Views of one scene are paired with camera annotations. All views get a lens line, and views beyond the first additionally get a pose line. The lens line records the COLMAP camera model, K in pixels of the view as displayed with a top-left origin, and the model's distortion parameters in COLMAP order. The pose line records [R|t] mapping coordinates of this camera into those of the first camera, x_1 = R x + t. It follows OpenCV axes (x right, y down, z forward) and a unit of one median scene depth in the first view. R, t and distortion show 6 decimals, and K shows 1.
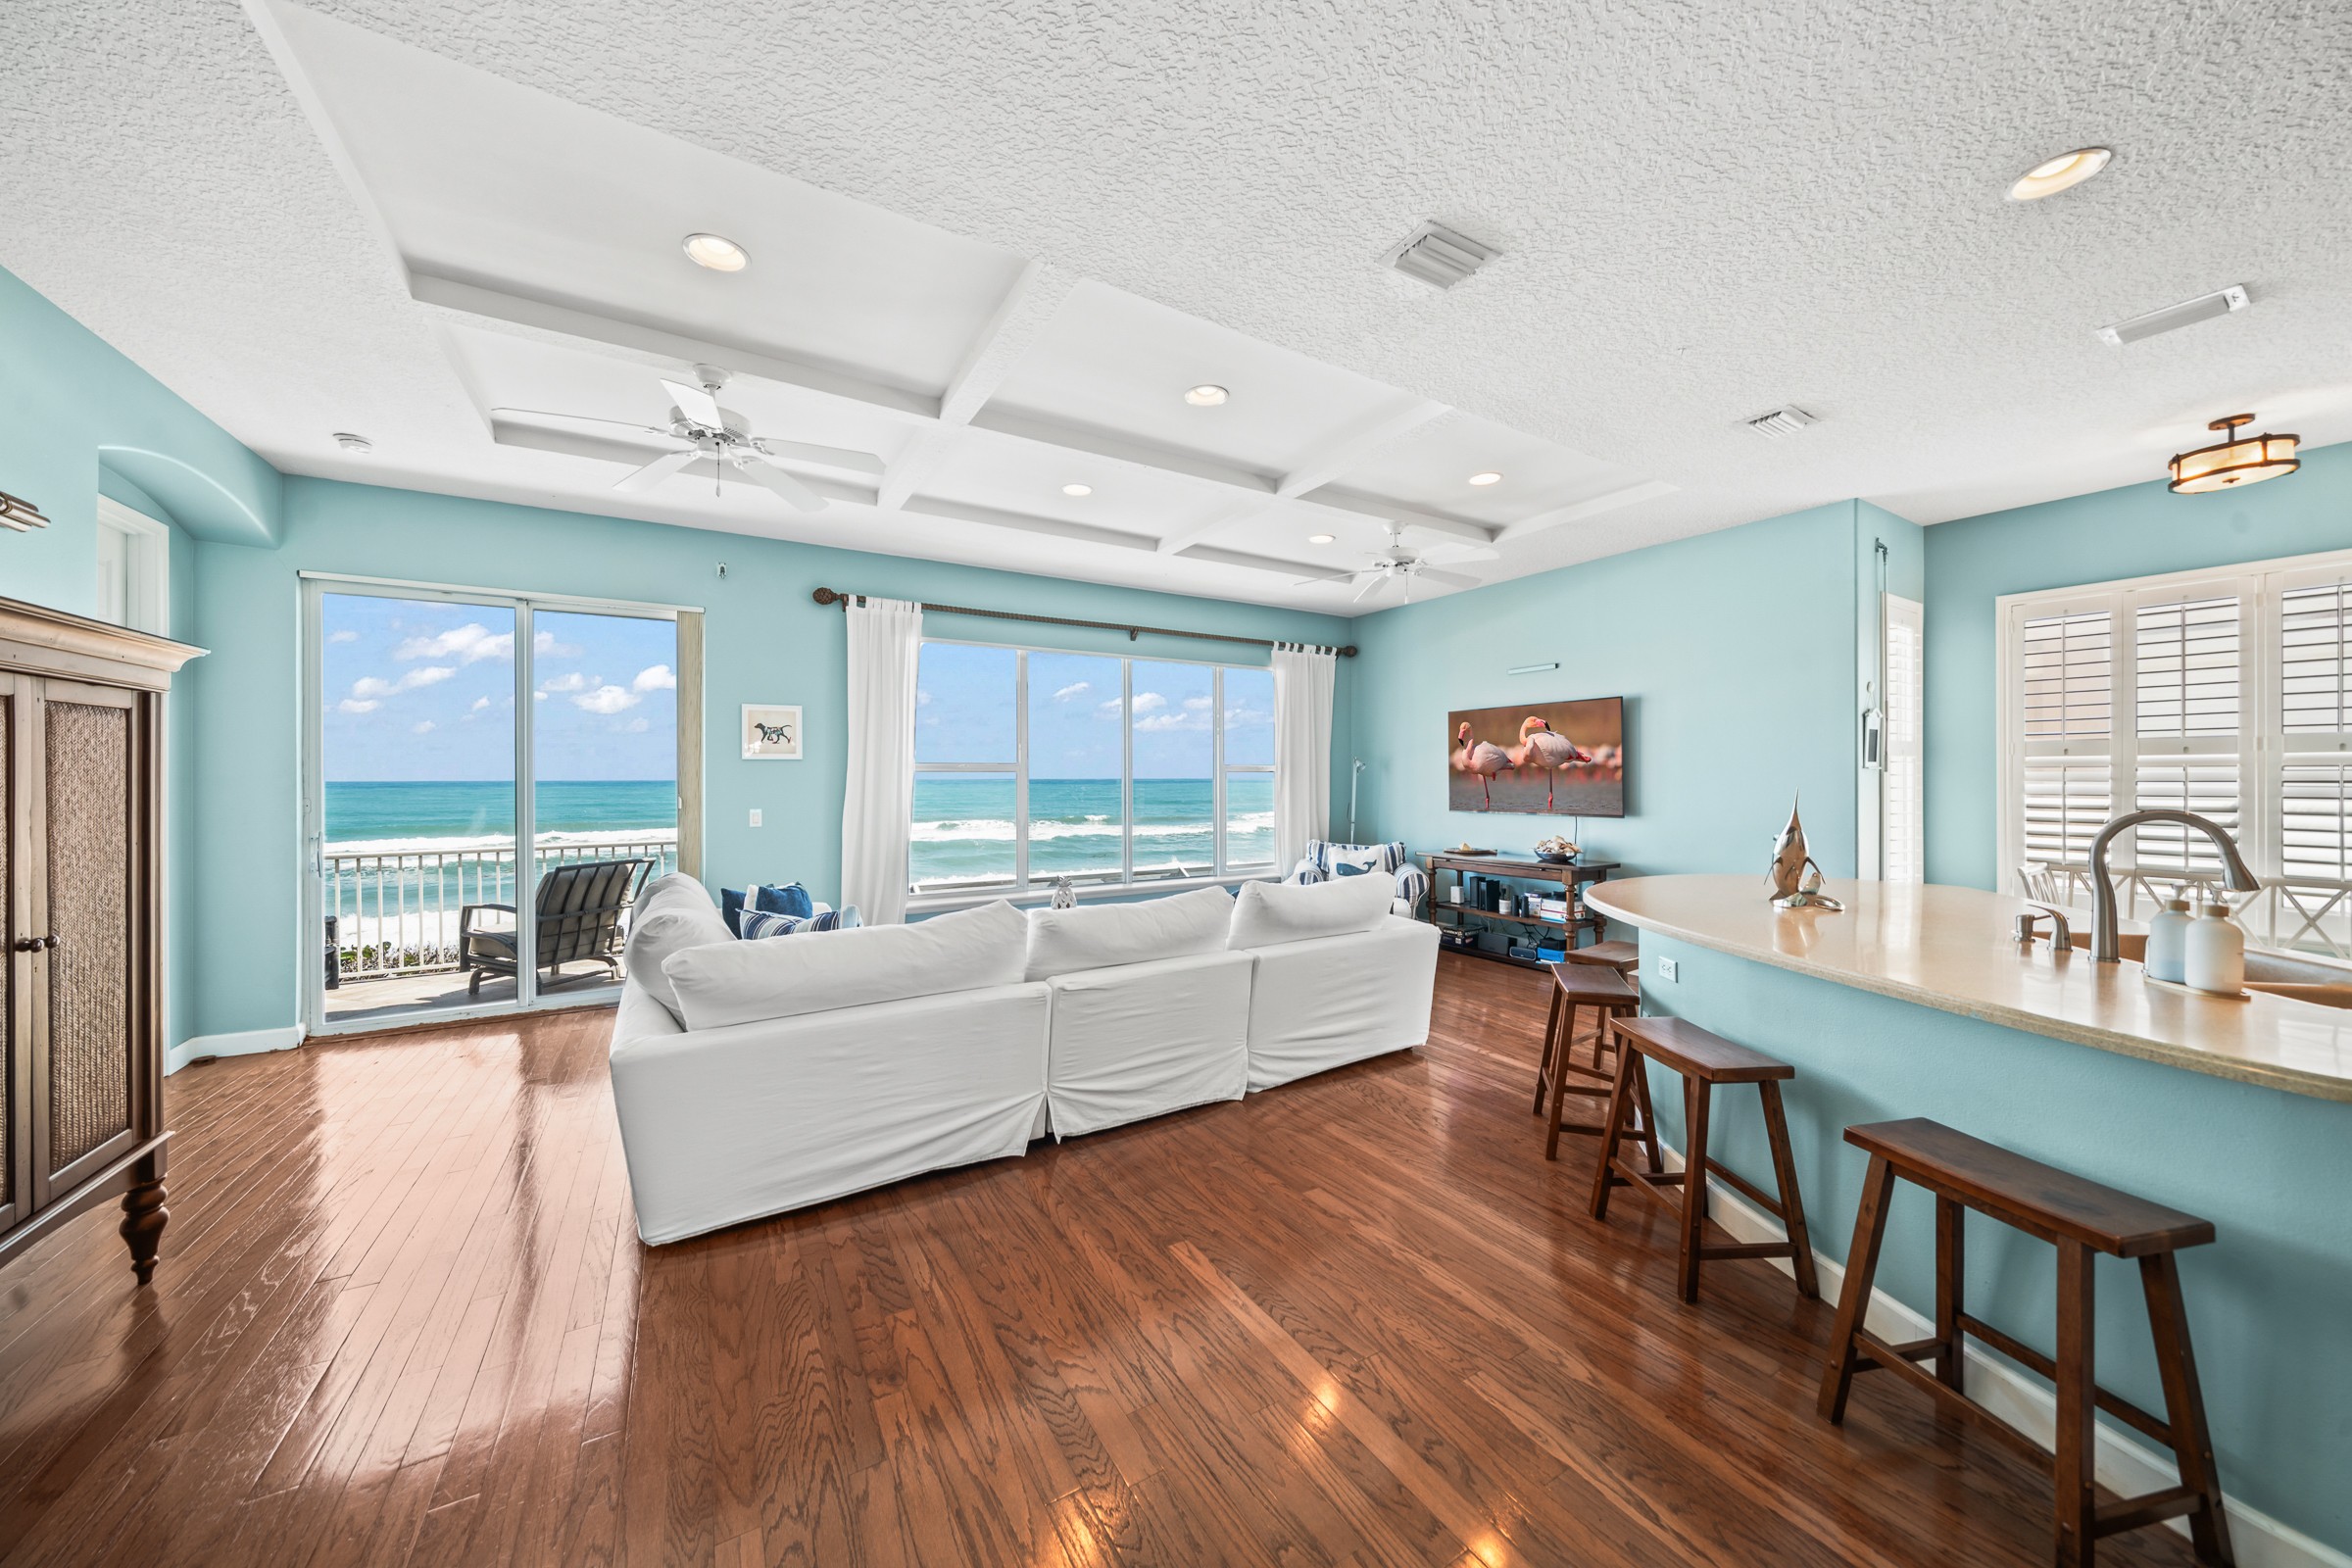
lens RADIAL K [[818.8, 0, 1166.9], [0, 818.8, 777.9], [0, 0, 1]] dist [-0.004674, 0.000130]
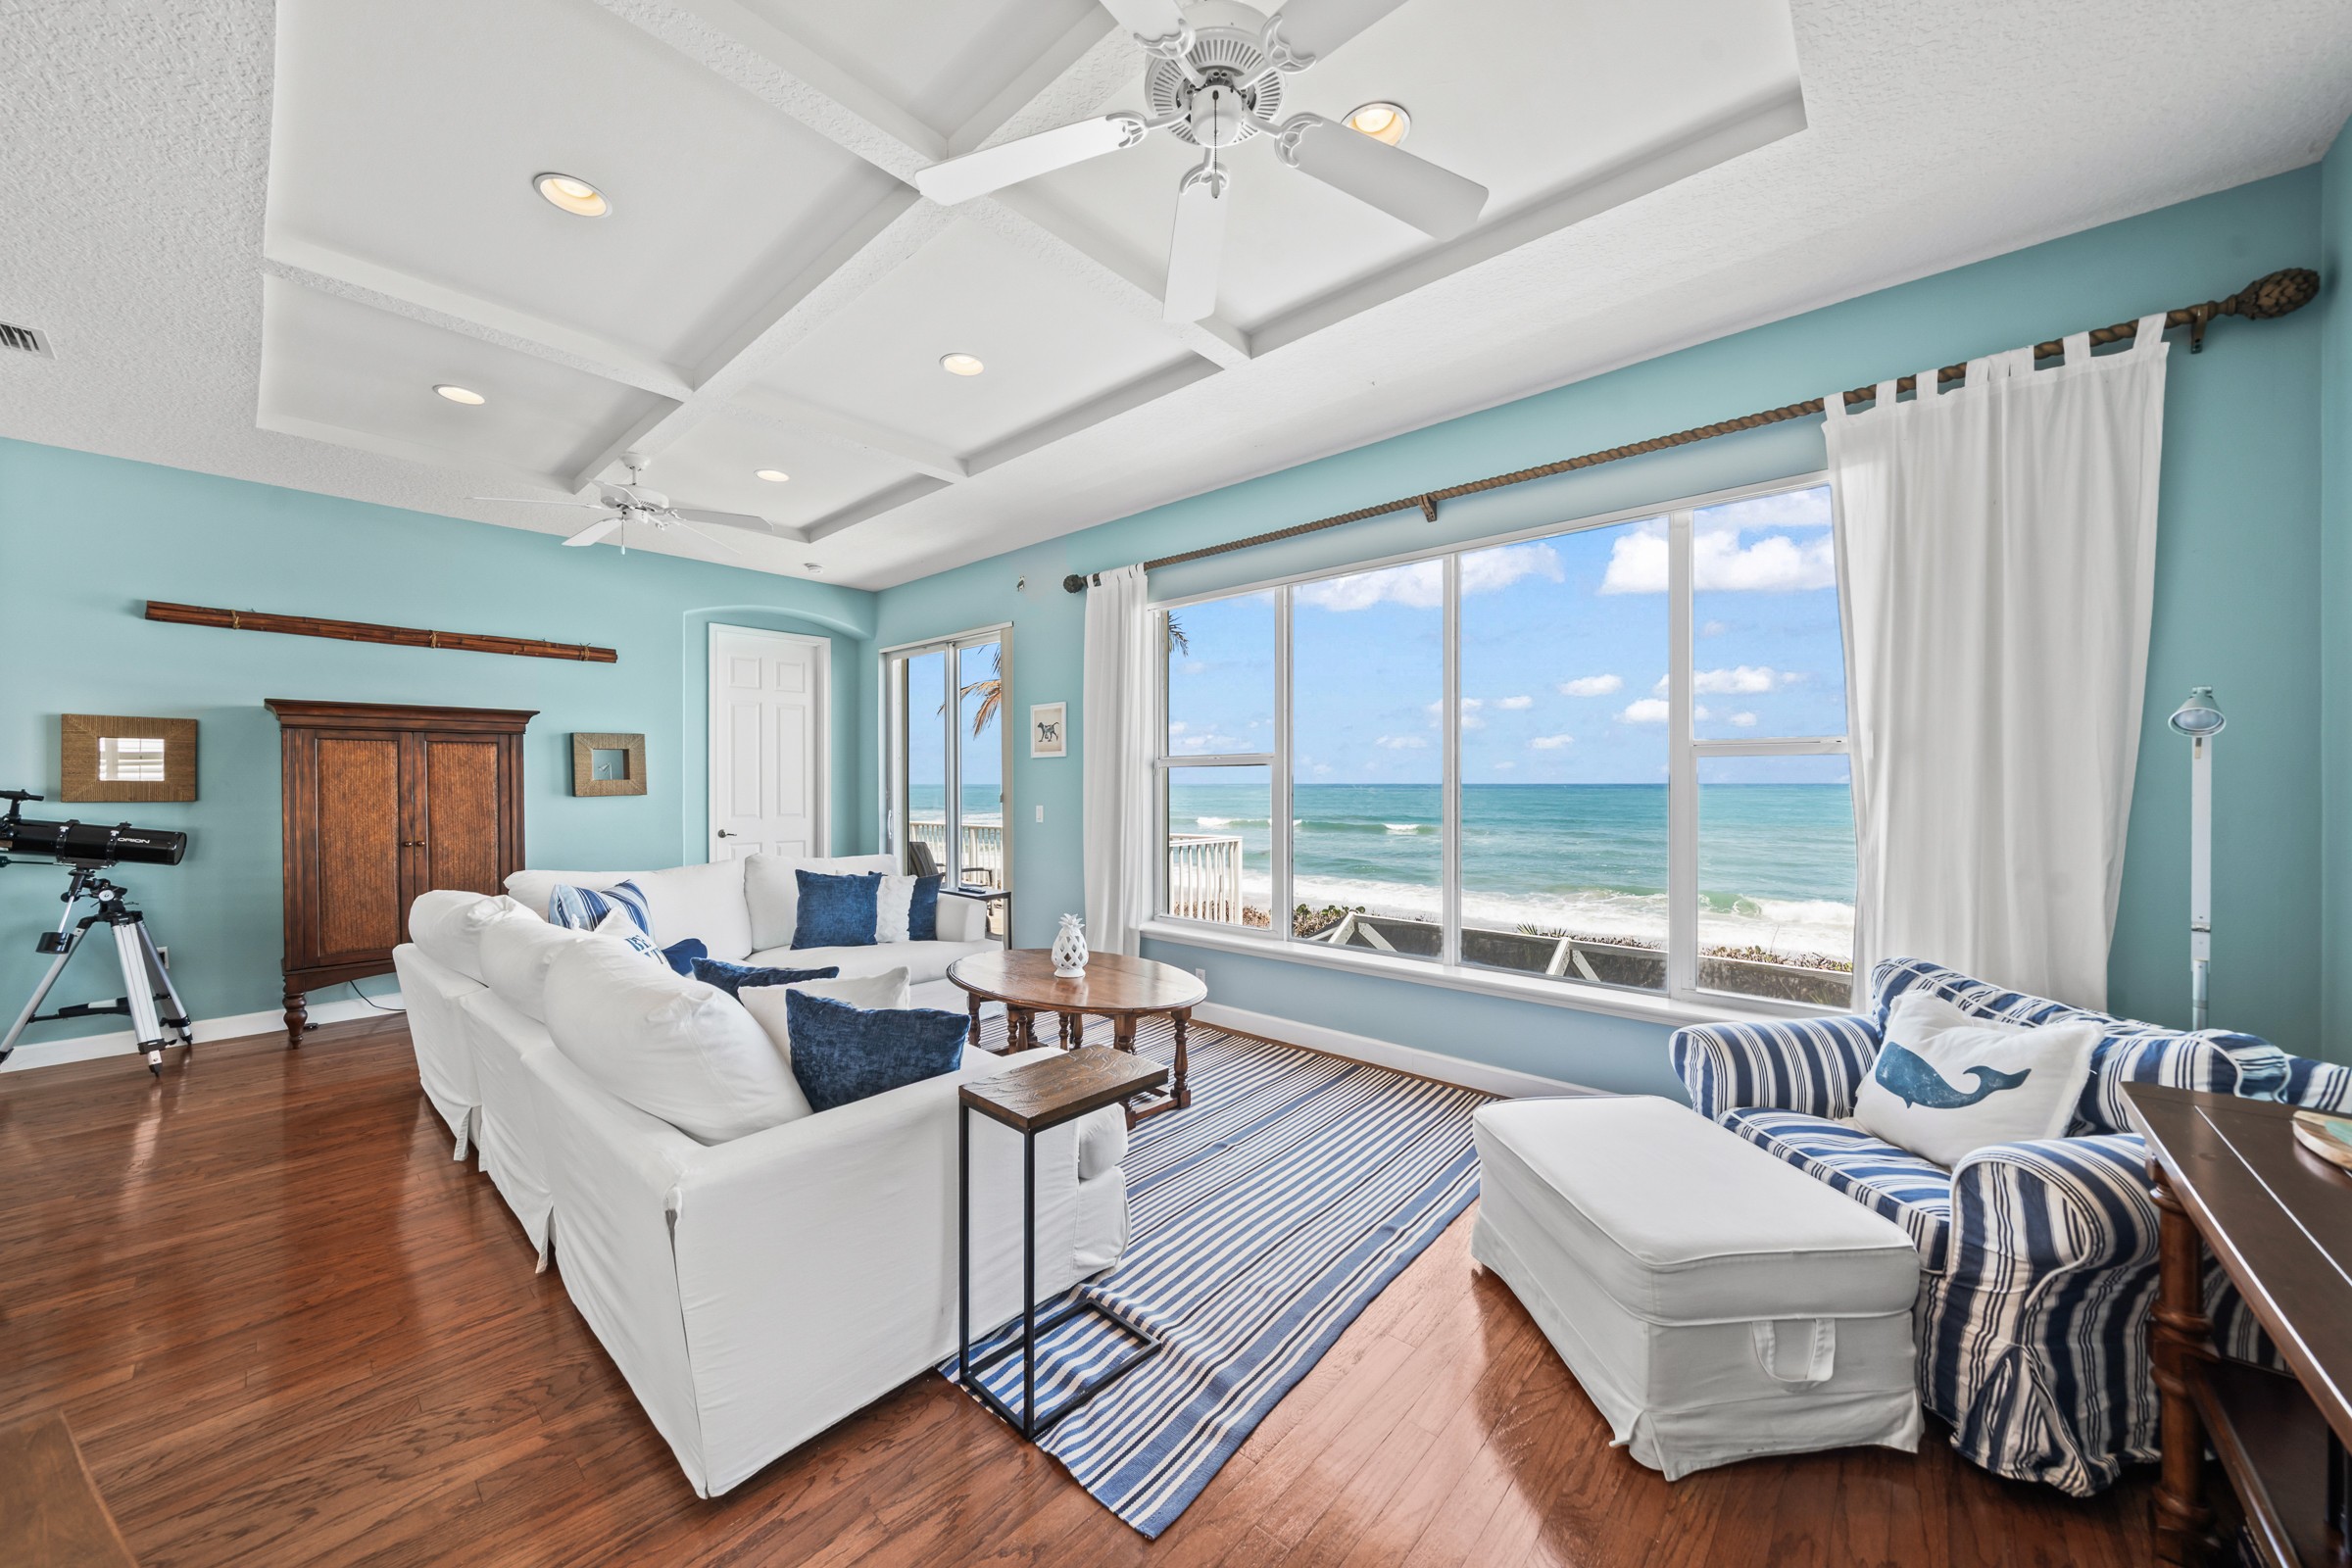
lens RADIAL K [[818.8, 0, 1207.3], [0, 818.8, 785.3], [0, 0, 1]] dist [-0.004674, 0.000130]
pose [[0.332511, 0.004072, -0.943091, 0.612388], [0.001658, 0.999987, 0.004902, 0.008190], [0.943098, -0.003193, 0.332500, 0.974864]]
